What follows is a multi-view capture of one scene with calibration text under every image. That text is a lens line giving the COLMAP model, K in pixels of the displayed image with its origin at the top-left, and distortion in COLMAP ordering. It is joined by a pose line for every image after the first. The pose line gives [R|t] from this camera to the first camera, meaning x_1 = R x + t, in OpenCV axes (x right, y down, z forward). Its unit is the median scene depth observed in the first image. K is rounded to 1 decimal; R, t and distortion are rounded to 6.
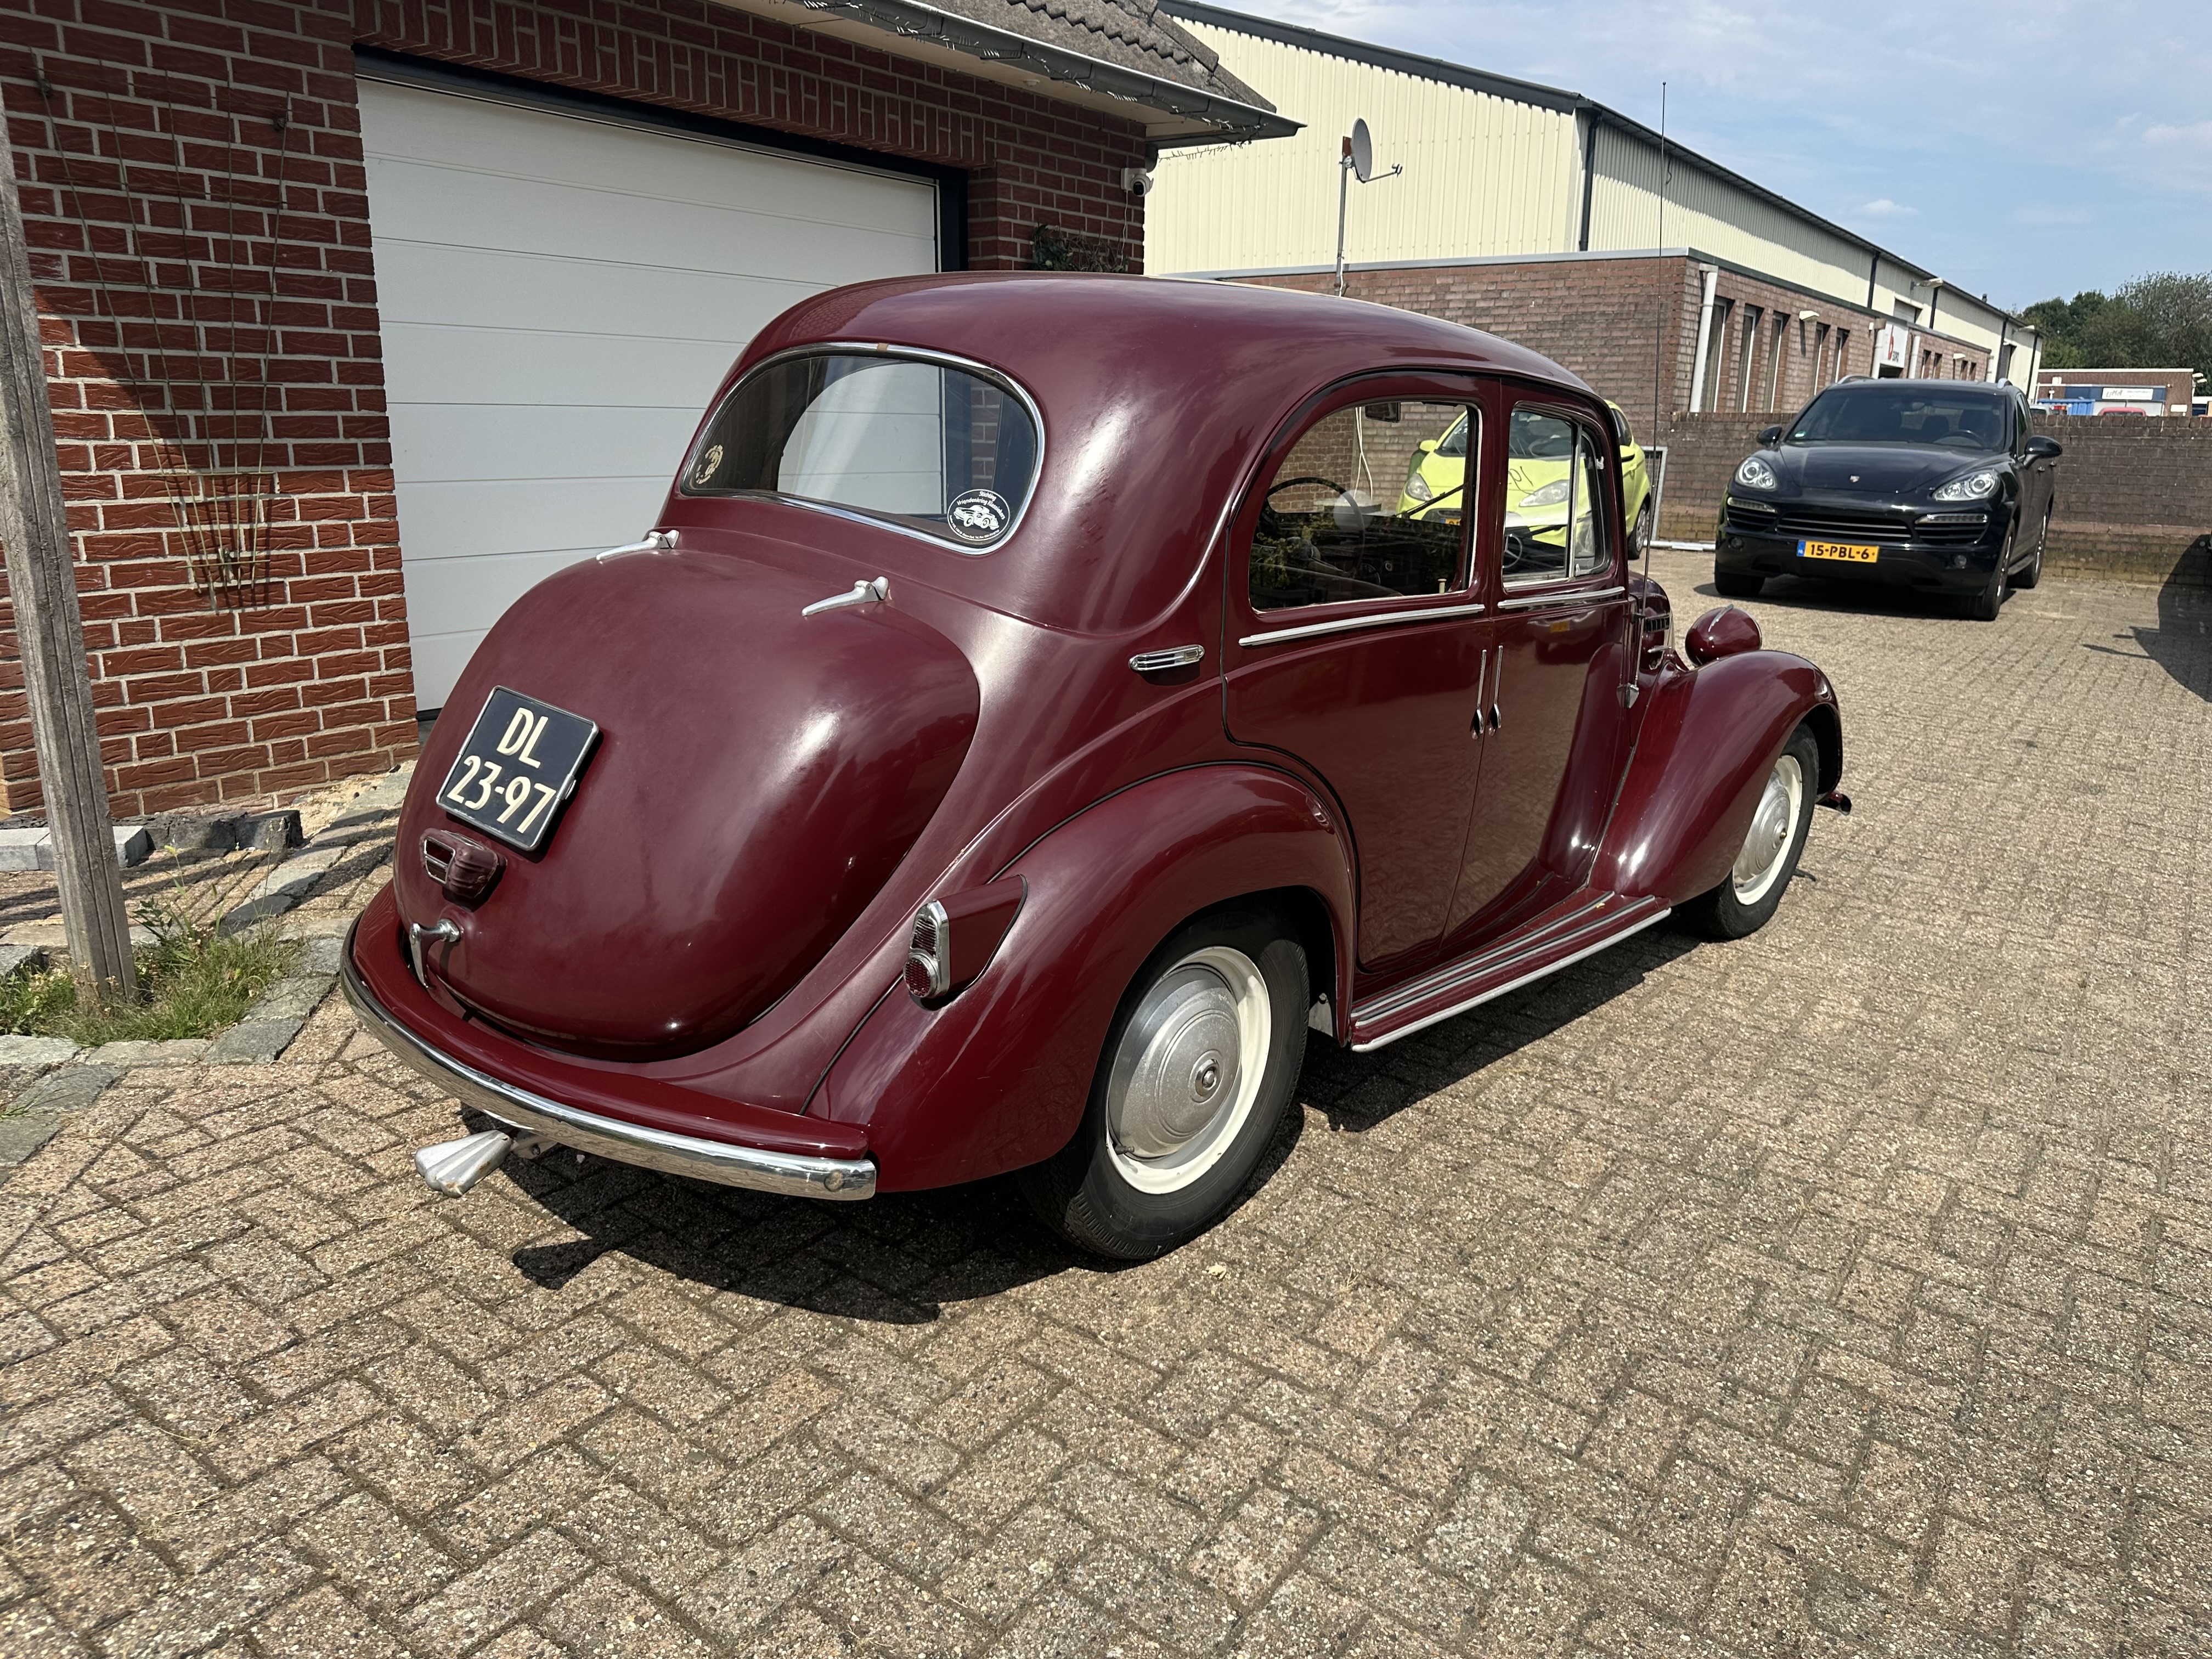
lens RADIAL K [[1573.4, 0, 1071.5], [0, 1573.4, 819.9], [0, 0, 1]] dist [0.008511, -0.015161]
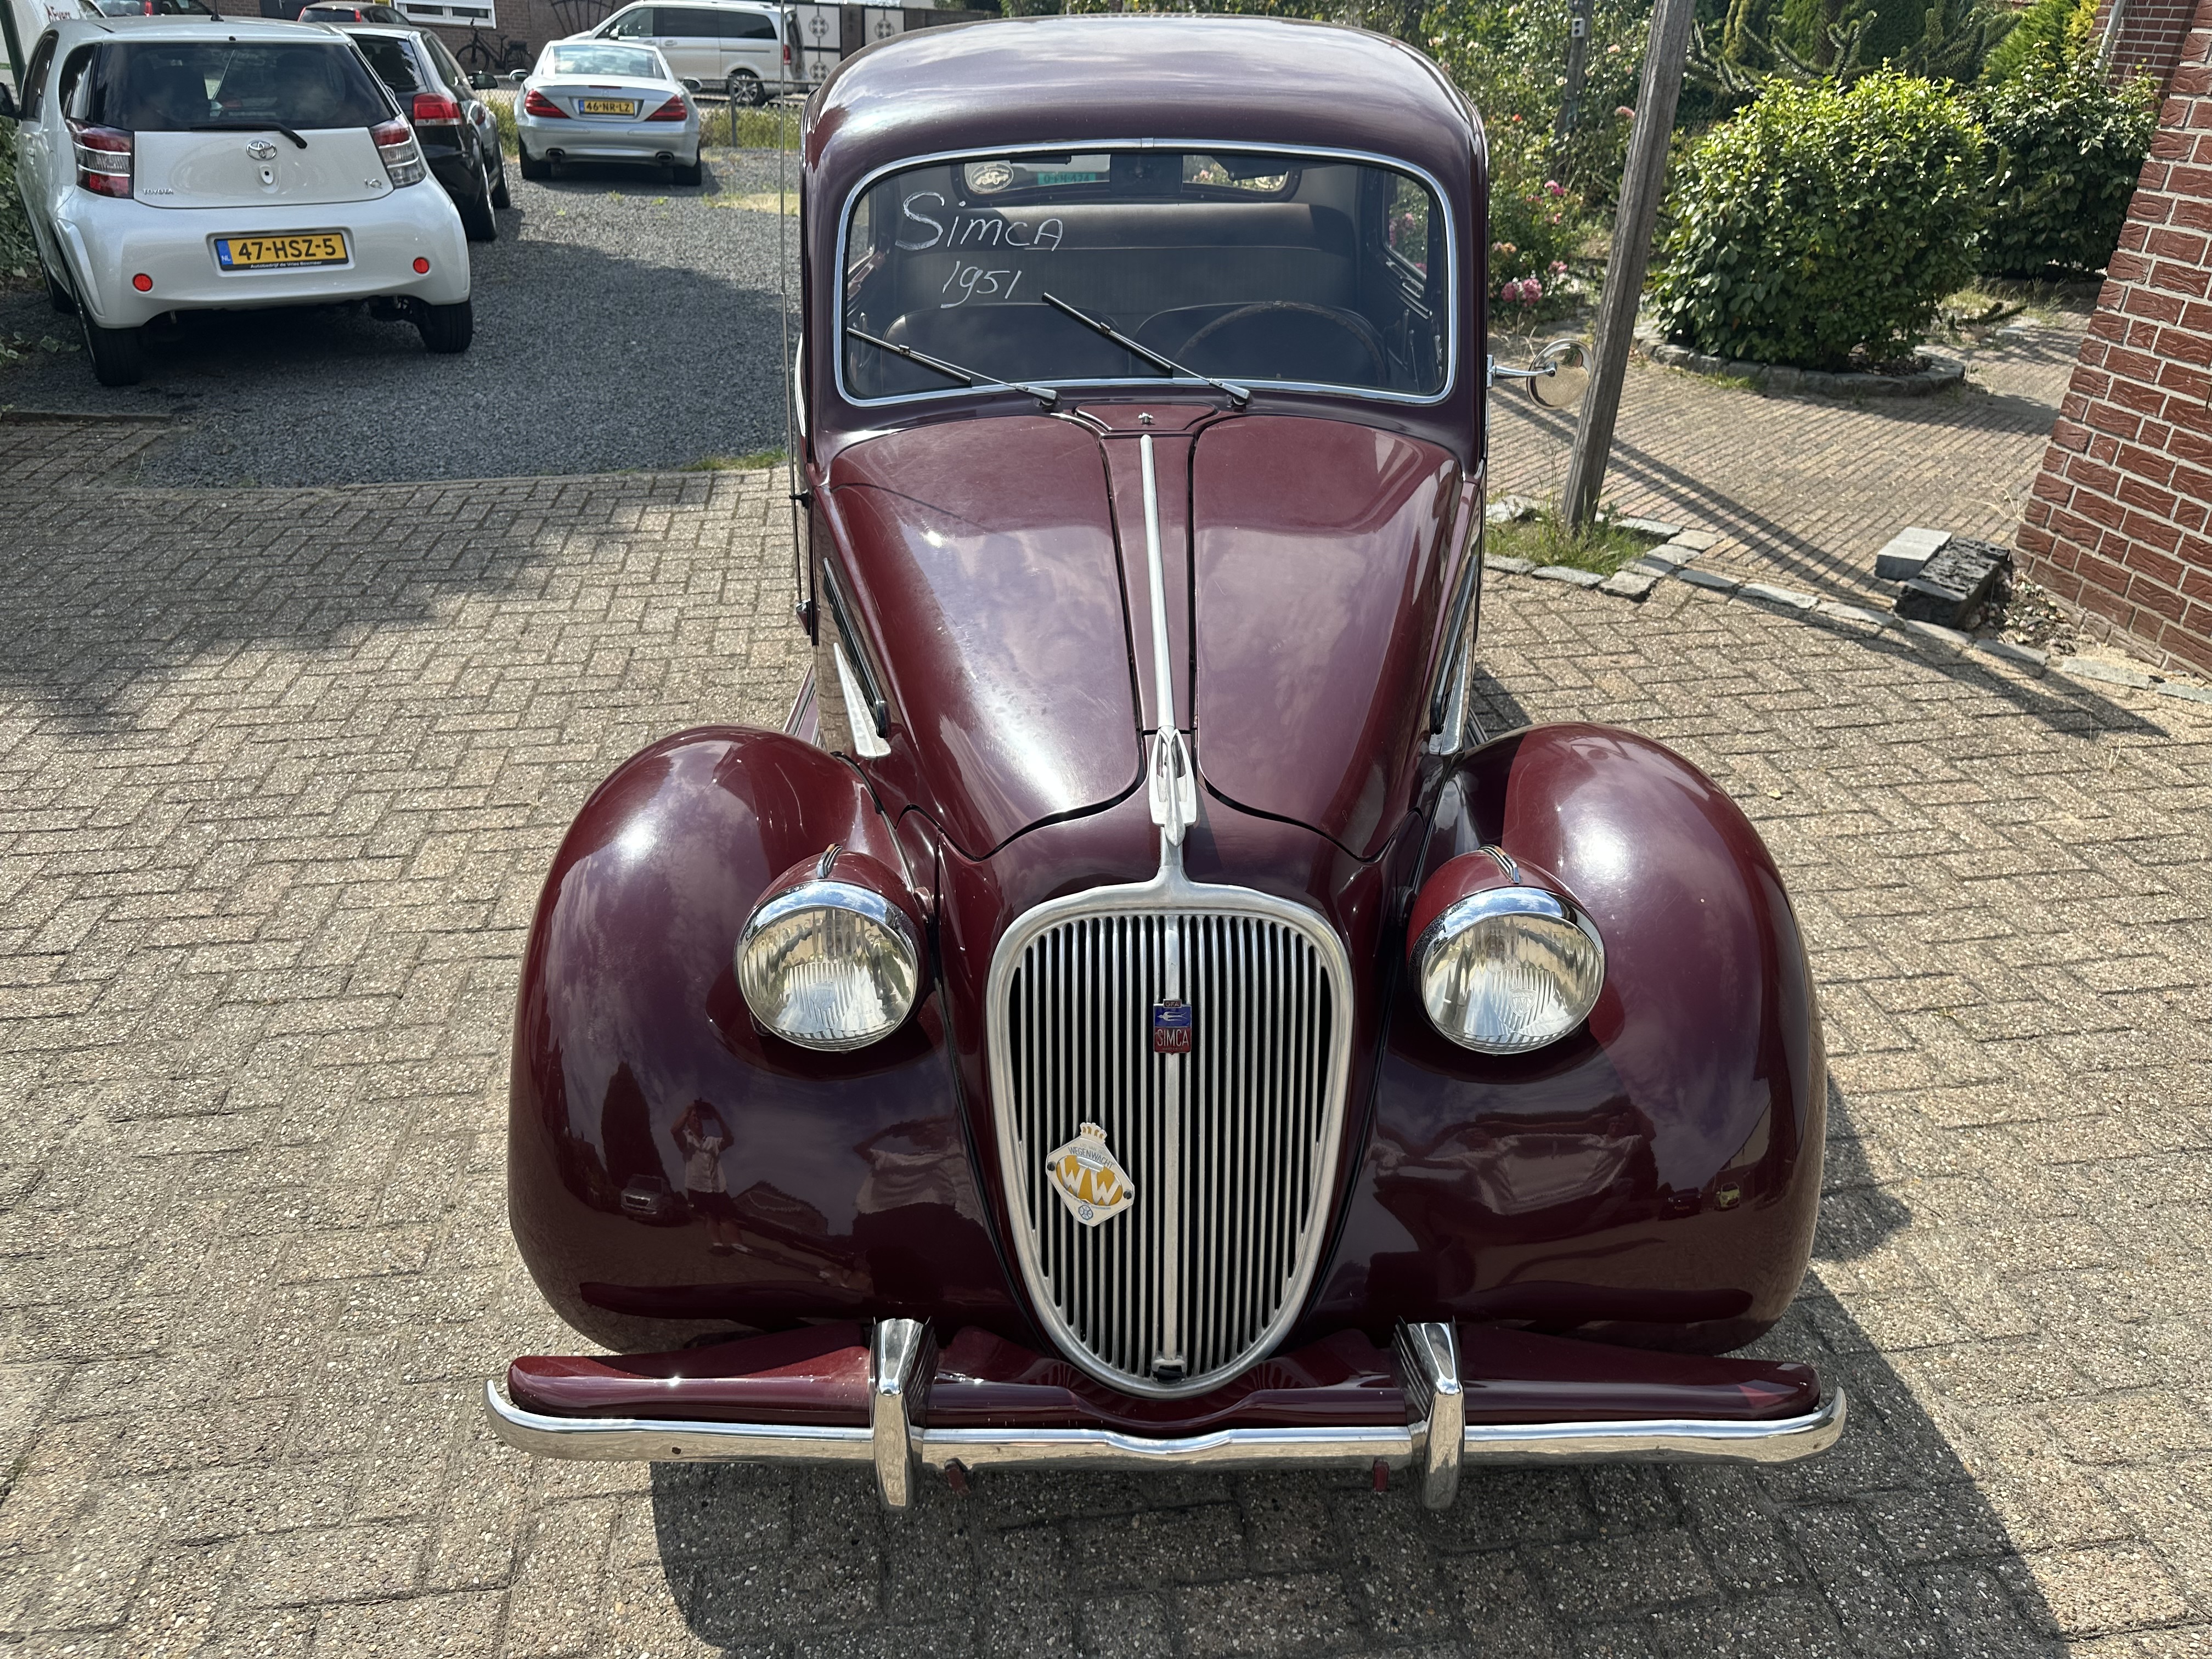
lens RADIAL K [[1570.6, 0, 1108.4], [0, 1570.6, 839.6], [0, 0, 1]] dist [0.054815, -0.081286]
pose [[-0.718444, 0.276628, -0.638213, 0.562003], [-0.238791, 0.763673, 0.599818, -0.347263], [0.653313, 0.583335, -0.482600, 1.140987]]
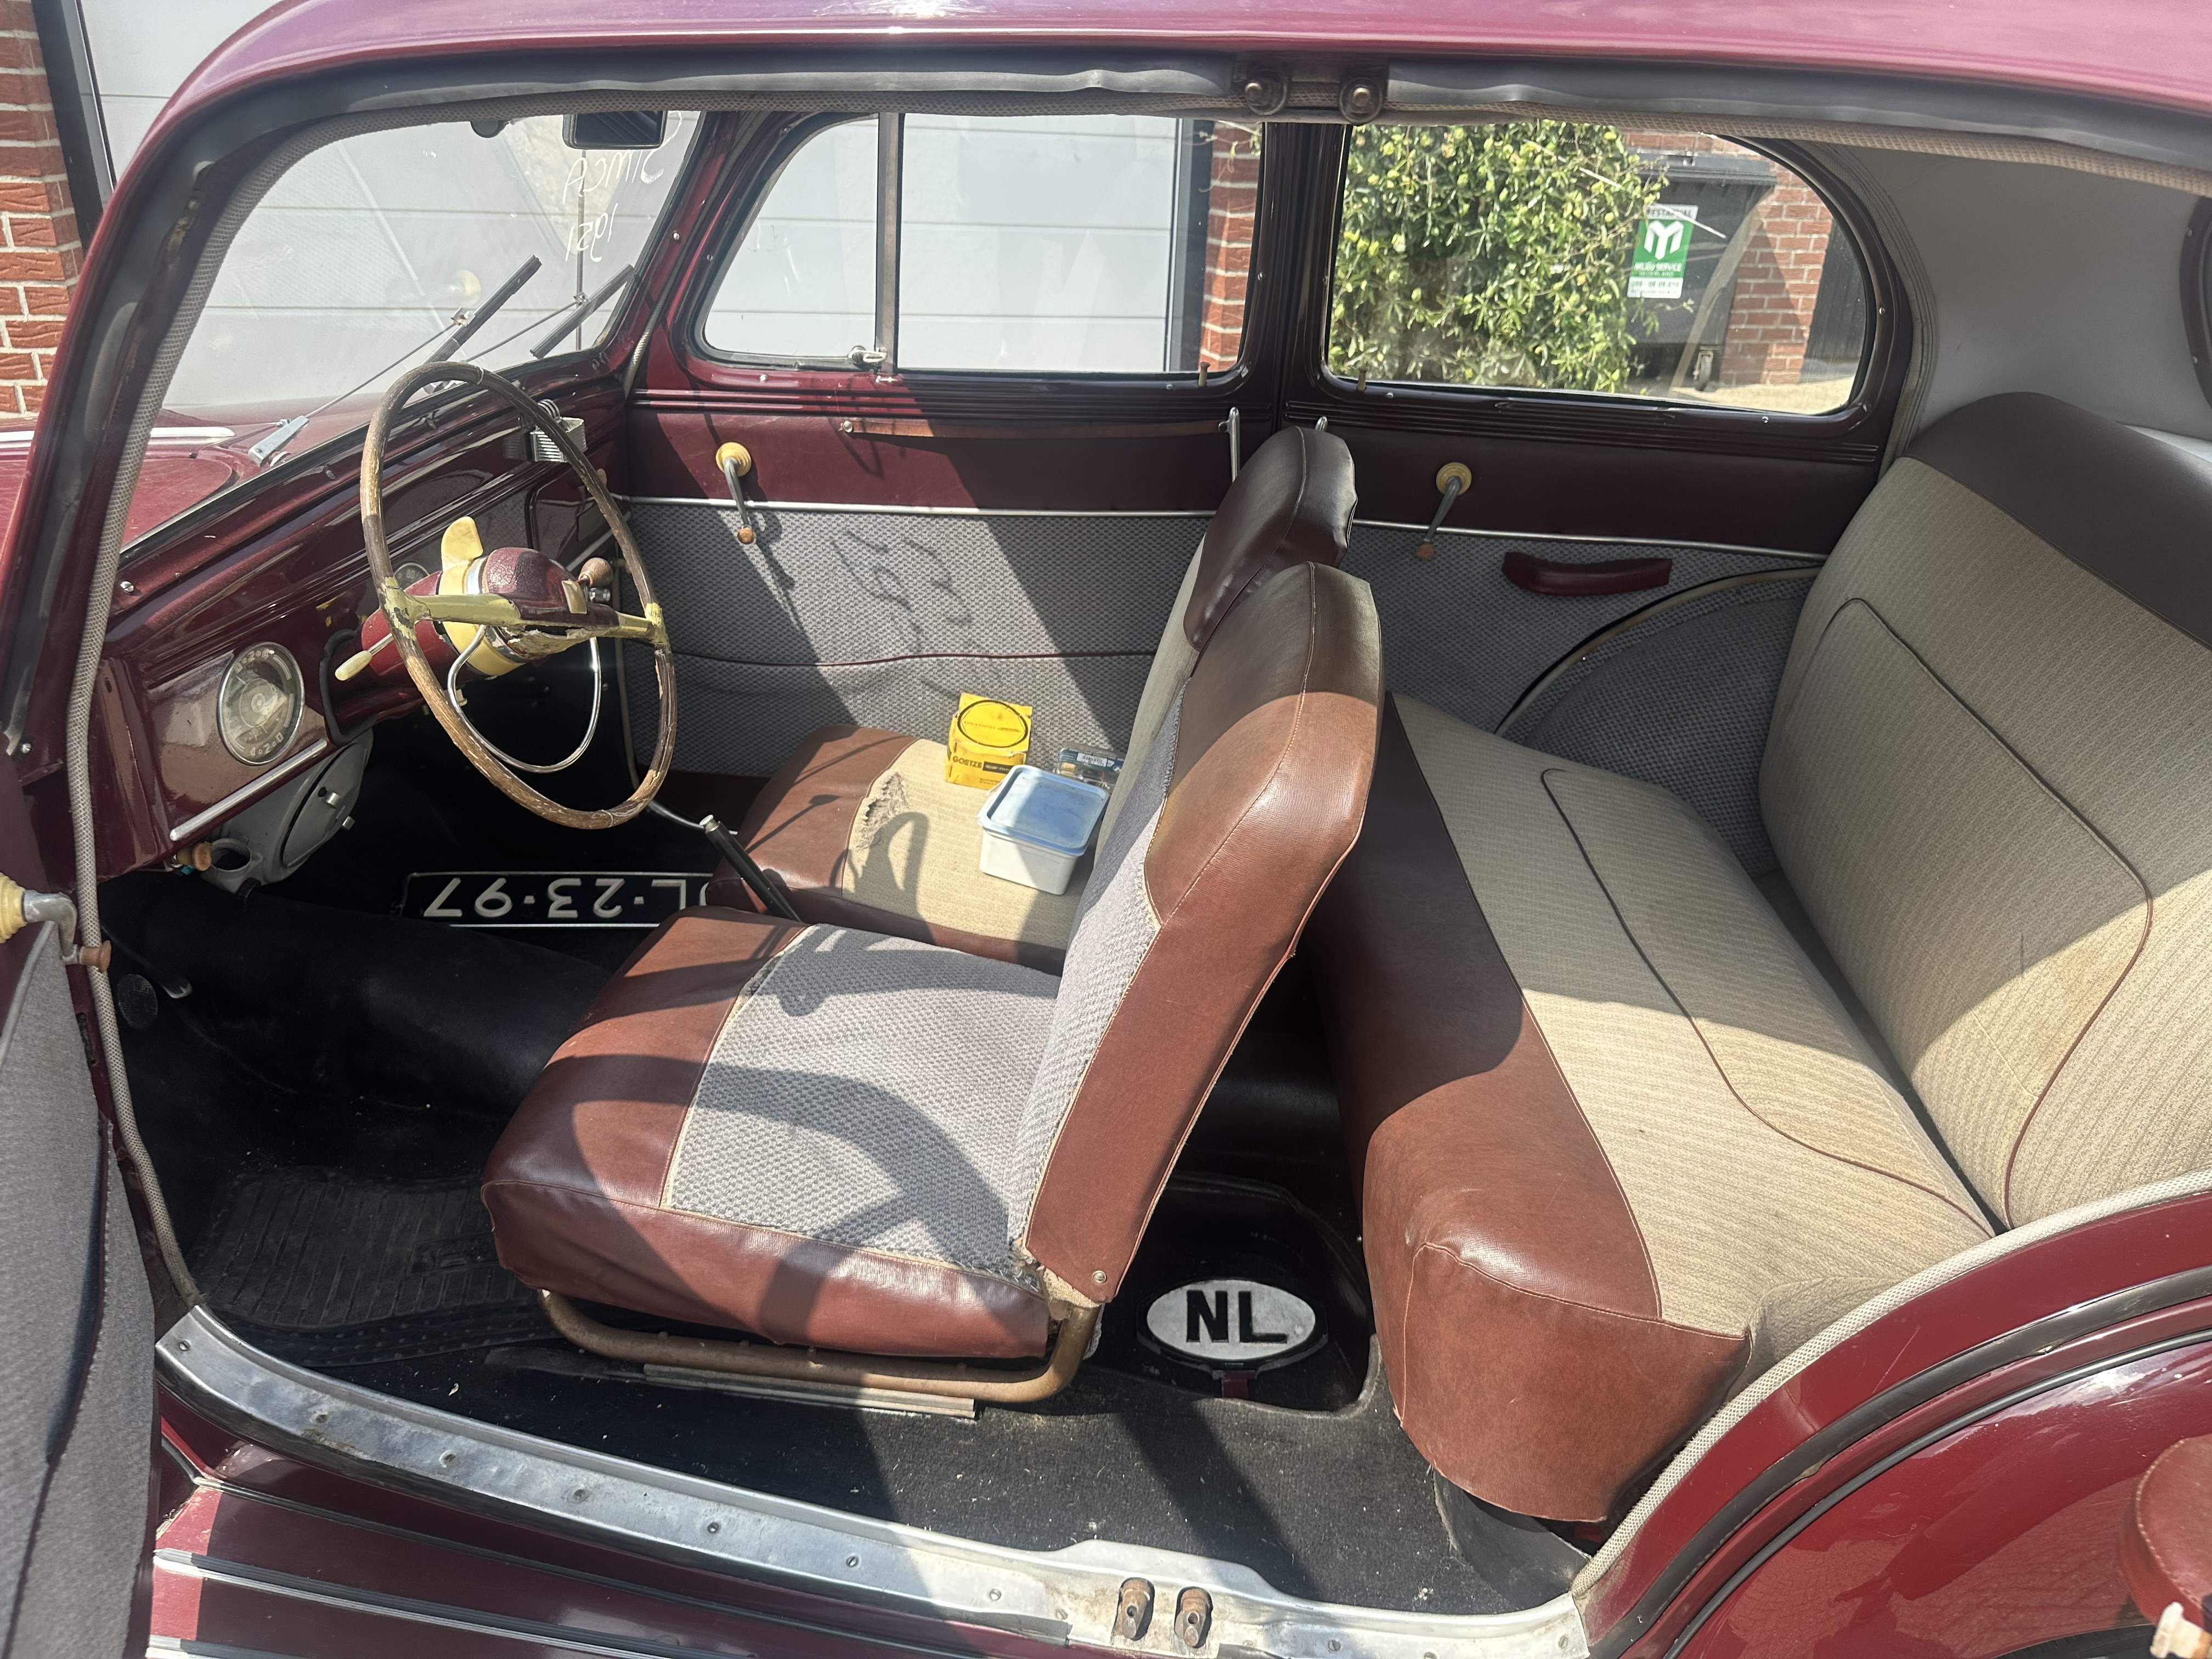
lens RADIAL K [[1570.6, 0, 1108.4], [0, 1570.6, 839.6], [0, 0, 1]] dist [0.054815, -0.081286]
pose [[0.787076, 0.269788, -0.554730, 0.533423], [-0.182002, 0.960818, 0.209054, -0.180972], [0.589395, -0.063579, 0.805339, 0.707064]]
